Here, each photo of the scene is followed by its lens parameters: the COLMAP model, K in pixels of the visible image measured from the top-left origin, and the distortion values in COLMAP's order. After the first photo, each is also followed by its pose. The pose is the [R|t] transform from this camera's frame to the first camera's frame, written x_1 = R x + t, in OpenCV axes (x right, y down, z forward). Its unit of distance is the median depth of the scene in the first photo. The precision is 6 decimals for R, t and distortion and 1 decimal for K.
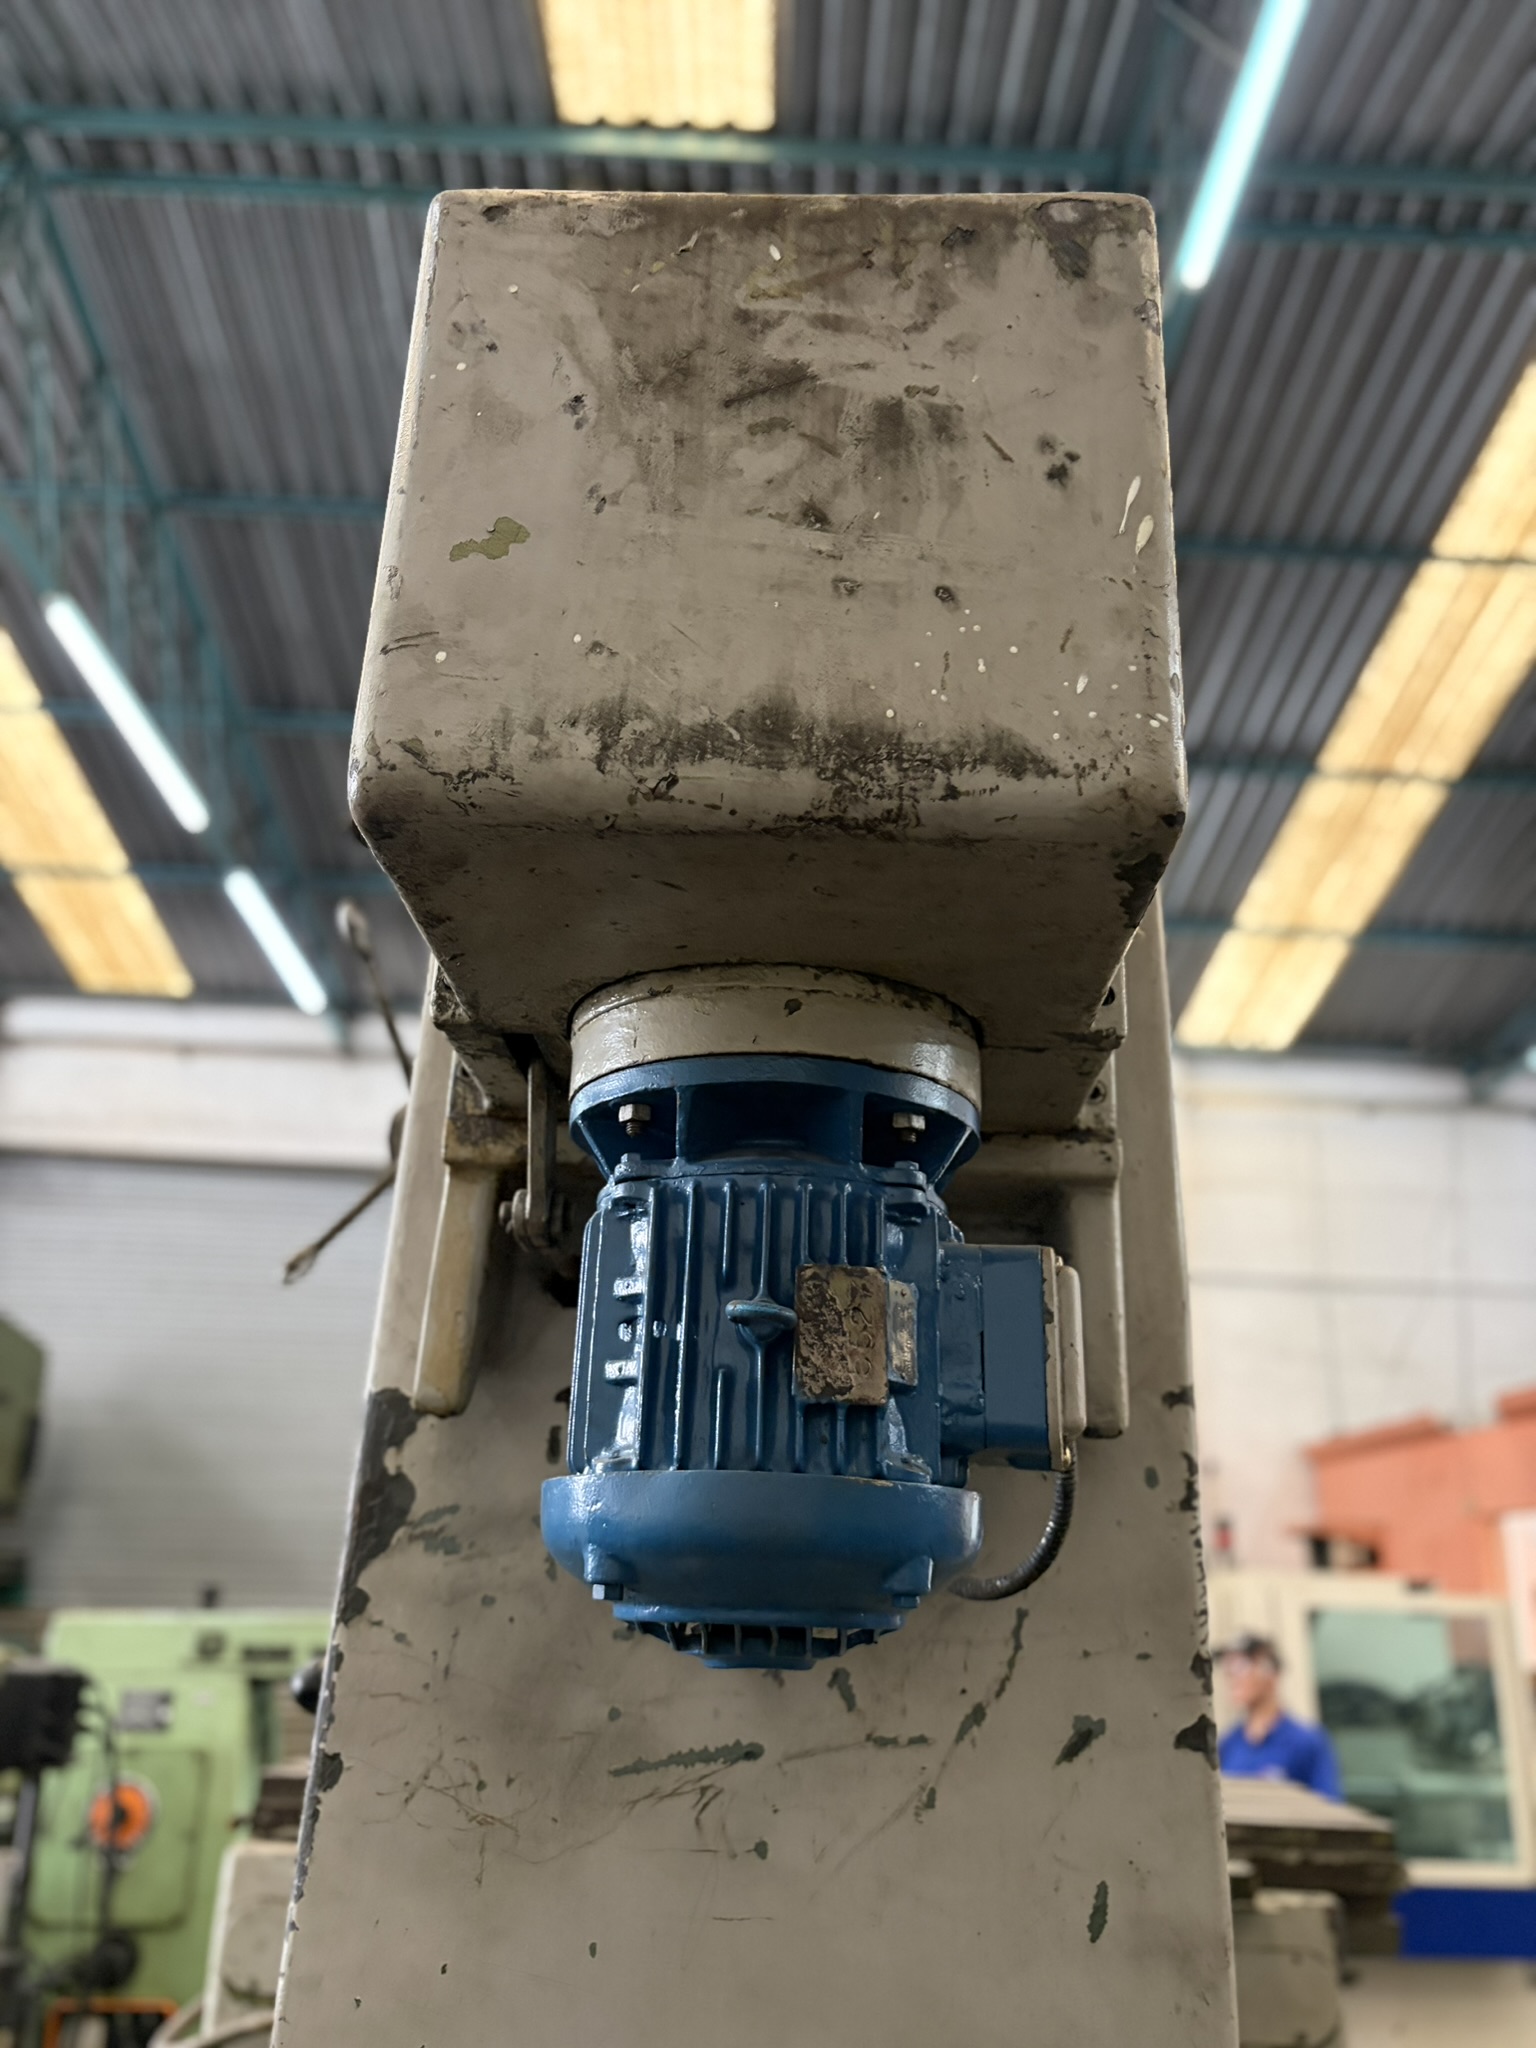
lens RADIAL K [[1552.7, 0, 771.8], [0, 1552.7, 1023.9], [0, 0, 1]] dist [0.013170, -0.015706]
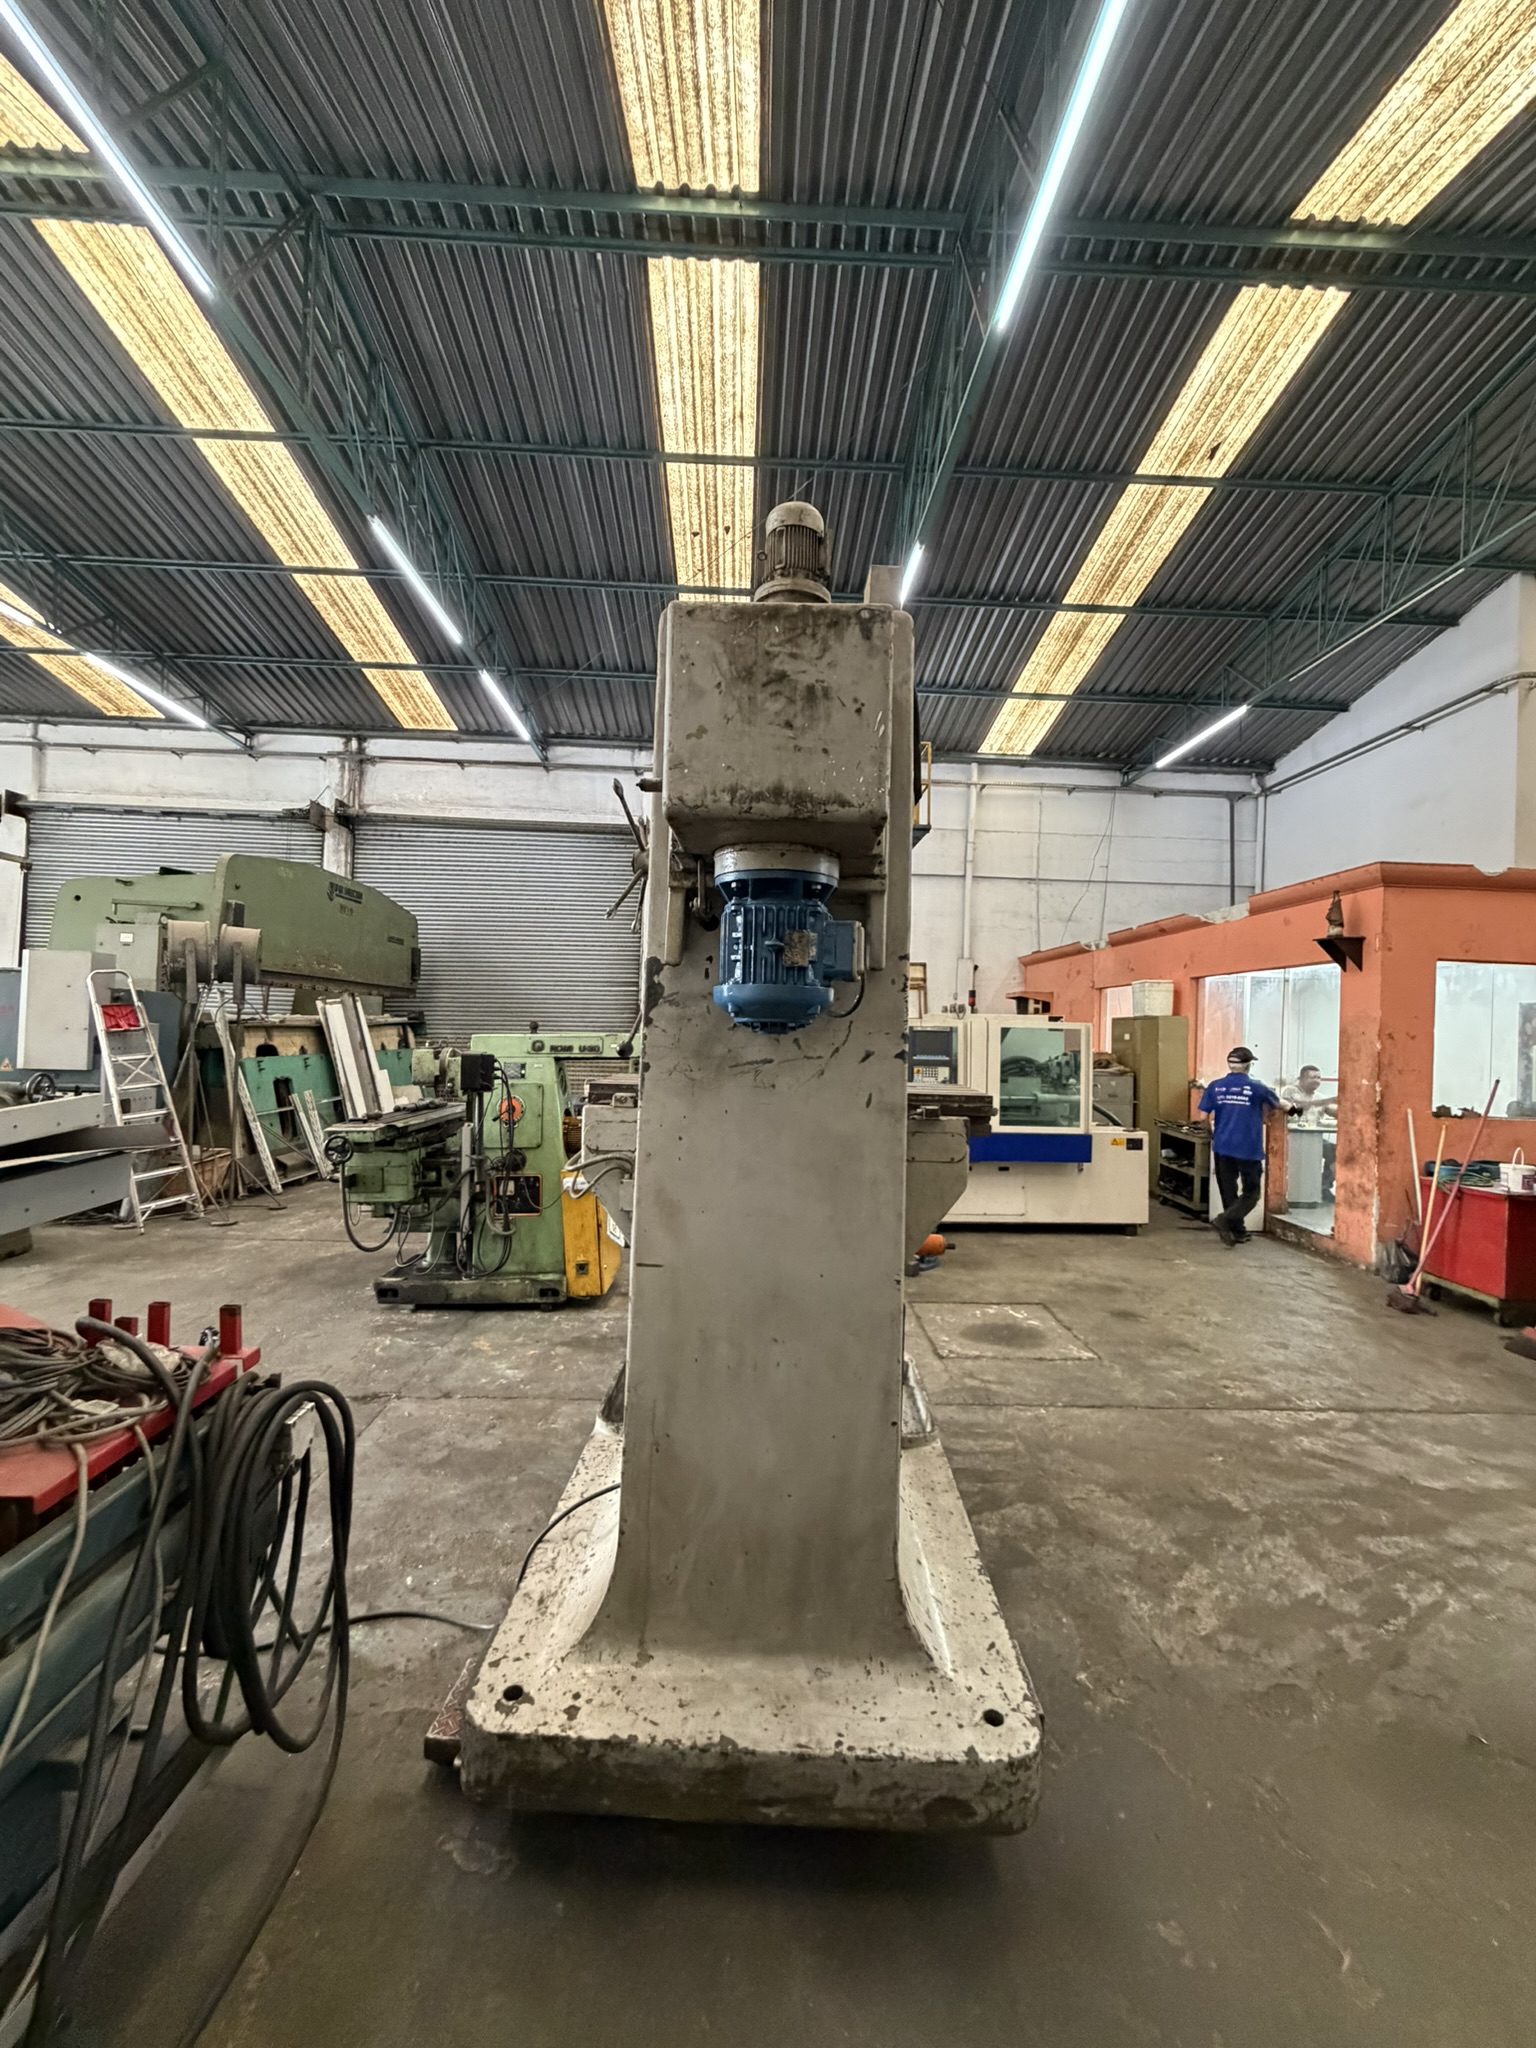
lens RADIAL K [[822.5, 0, 771.3], [0, 822.5, 1026.2], [0, 0, 1]] dist [0.001915, 0.000187]
pose [[0.999937, -0.009920, 0.005236, -0.019646], [0.007529, 0.939579, 0.342250, -0.220942], [-0.008315, -0.342189, 0.939594, -0.670925]]
